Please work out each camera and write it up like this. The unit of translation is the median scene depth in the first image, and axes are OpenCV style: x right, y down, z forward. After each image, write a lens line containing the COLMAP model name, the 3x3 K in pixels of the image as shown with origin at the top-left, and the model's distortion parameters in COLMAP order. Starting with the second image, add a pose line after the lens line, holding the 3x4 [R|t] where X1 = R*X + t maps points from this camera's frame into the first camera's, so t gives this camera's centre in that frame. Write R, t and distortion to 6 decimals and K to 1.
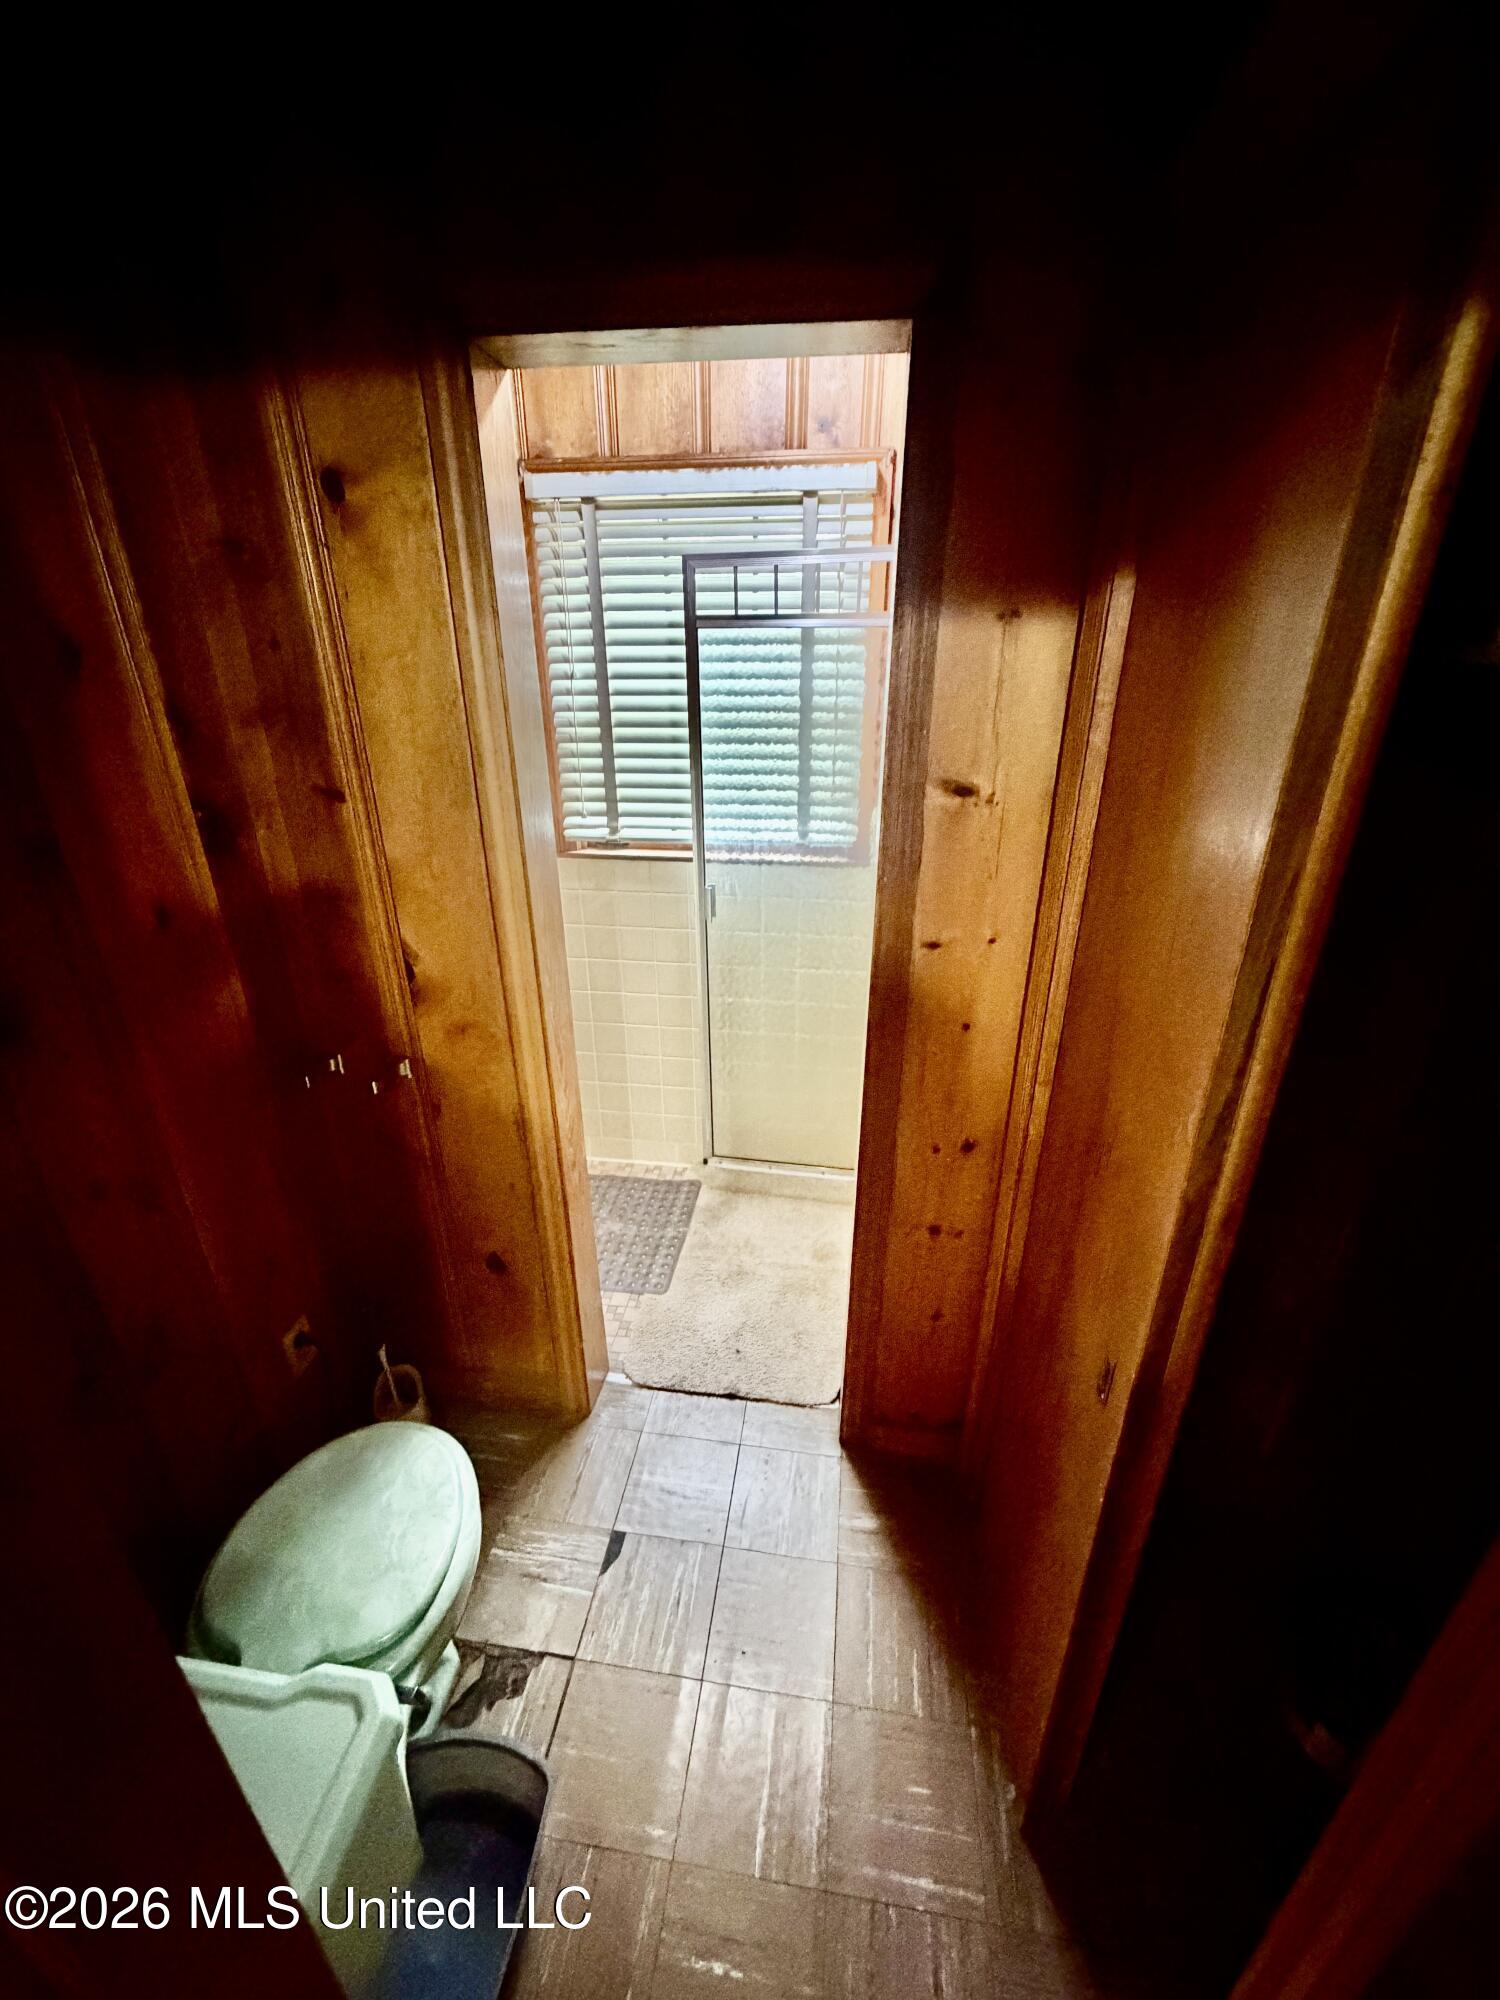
lens RADIAL K [[794.7, 0, 747.8], [0, 794.7, 999.5], [0, 0, 1]] dist [0.000817, -0.000330]
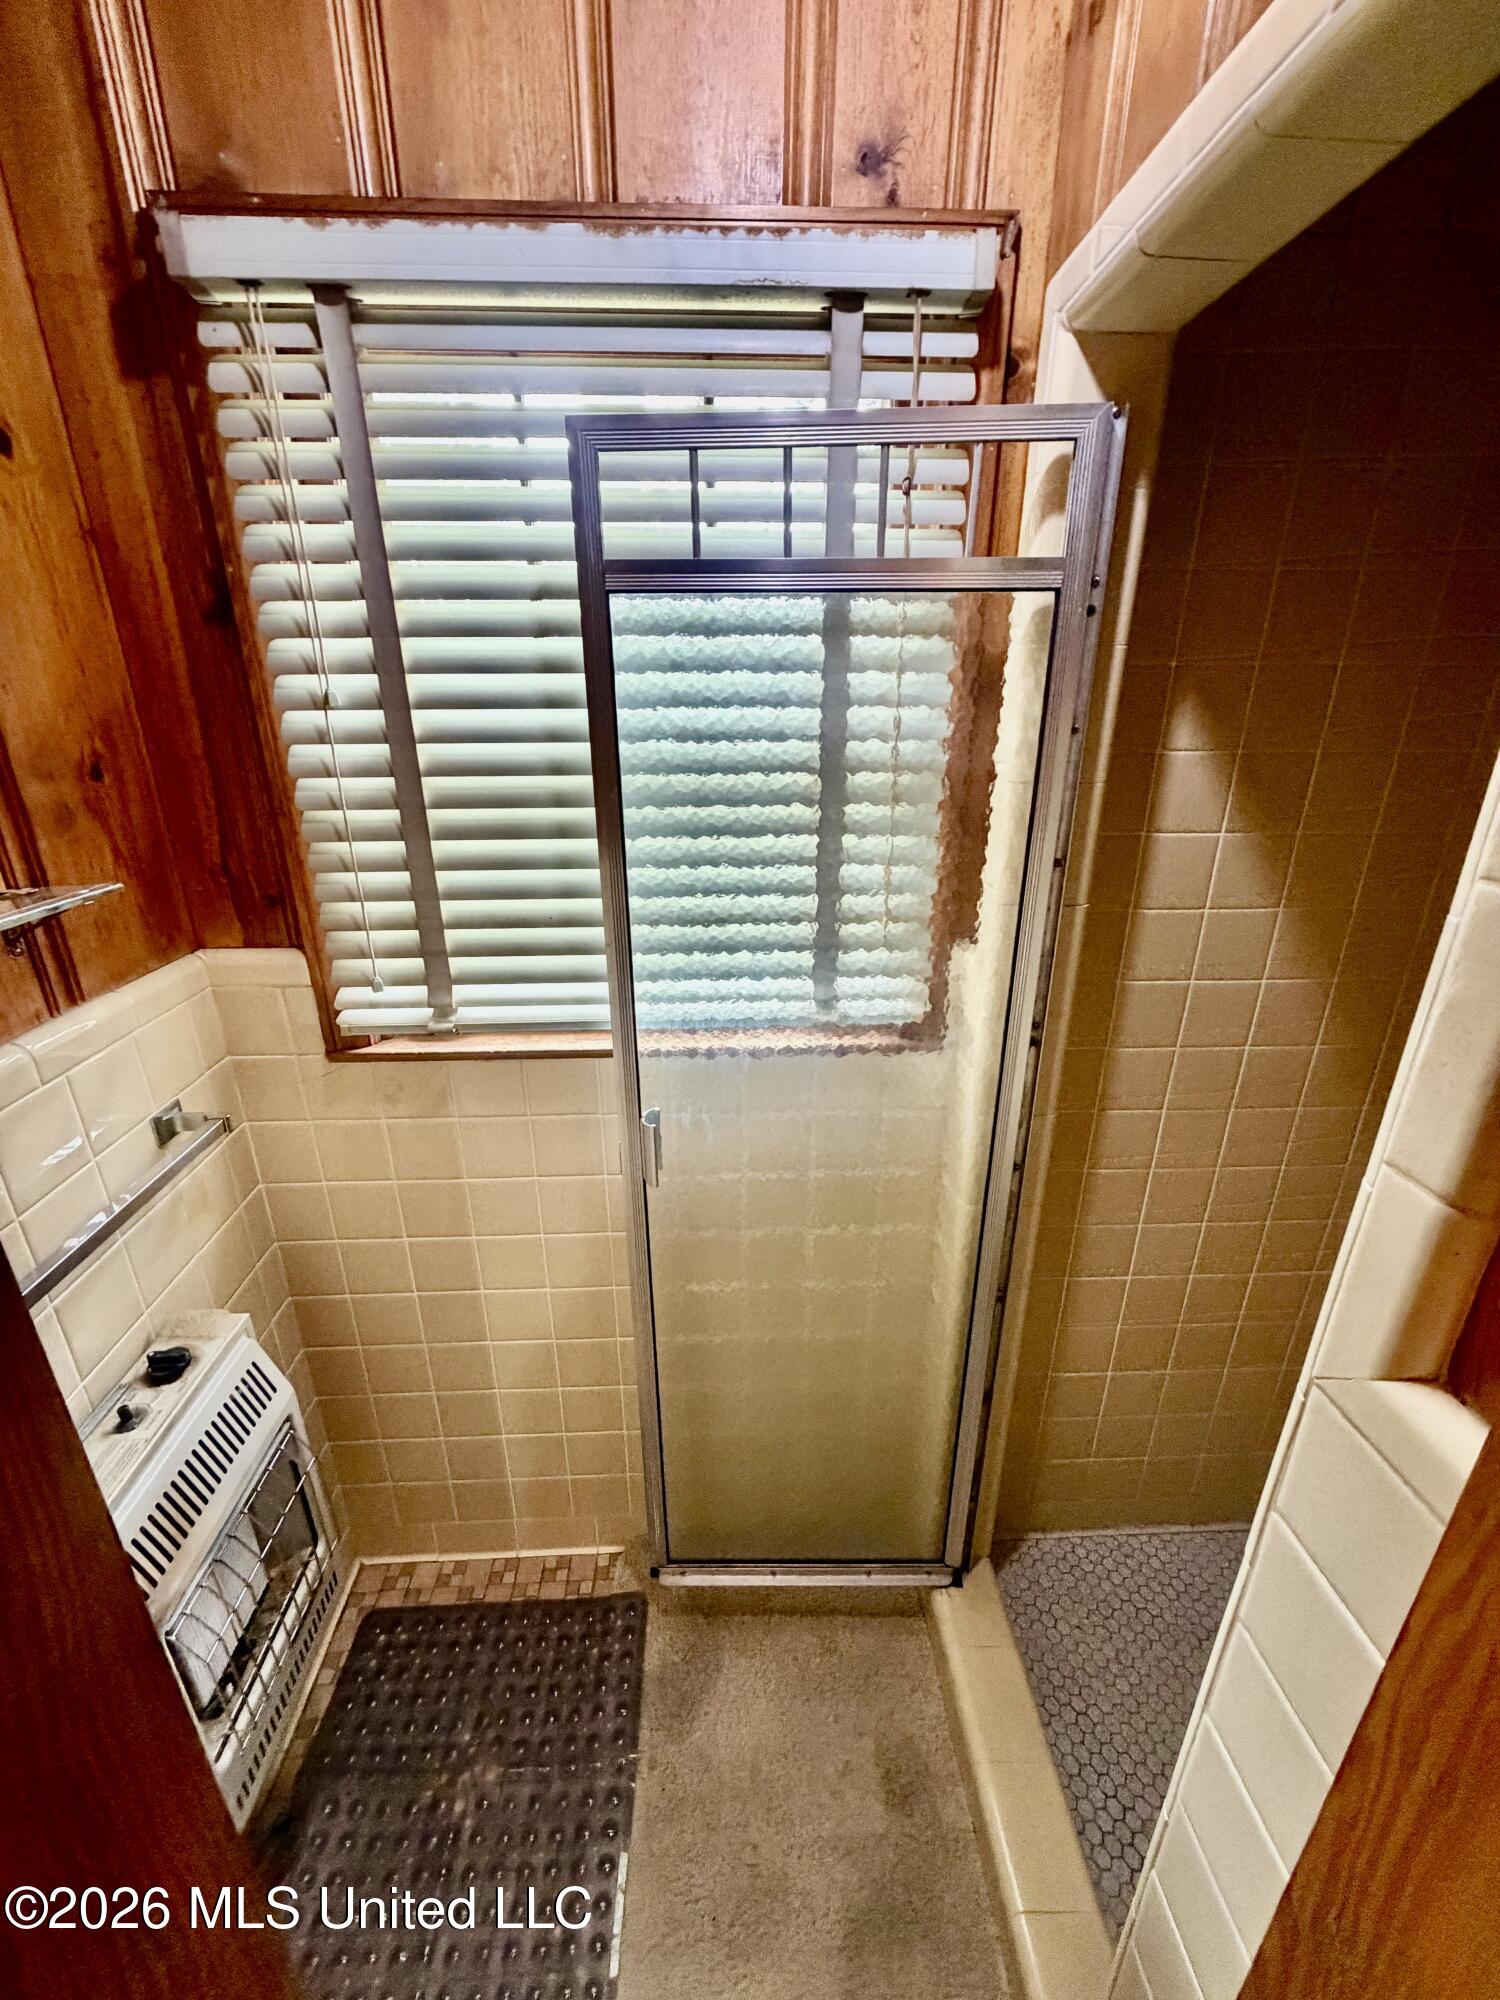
lens RADIAL K [[794.7, 0, 746.0], [0, 794.7, 1001.2], [0, 0, 1]] dist [0.000817, -0.000330]
pose [[0.982862, -0.064406, 0.172723, -0.075111], [0.072747, 0.996449, -0.042394, -0.201820], [-0.169379, 0.054232, 0.984058, 0.527289]]
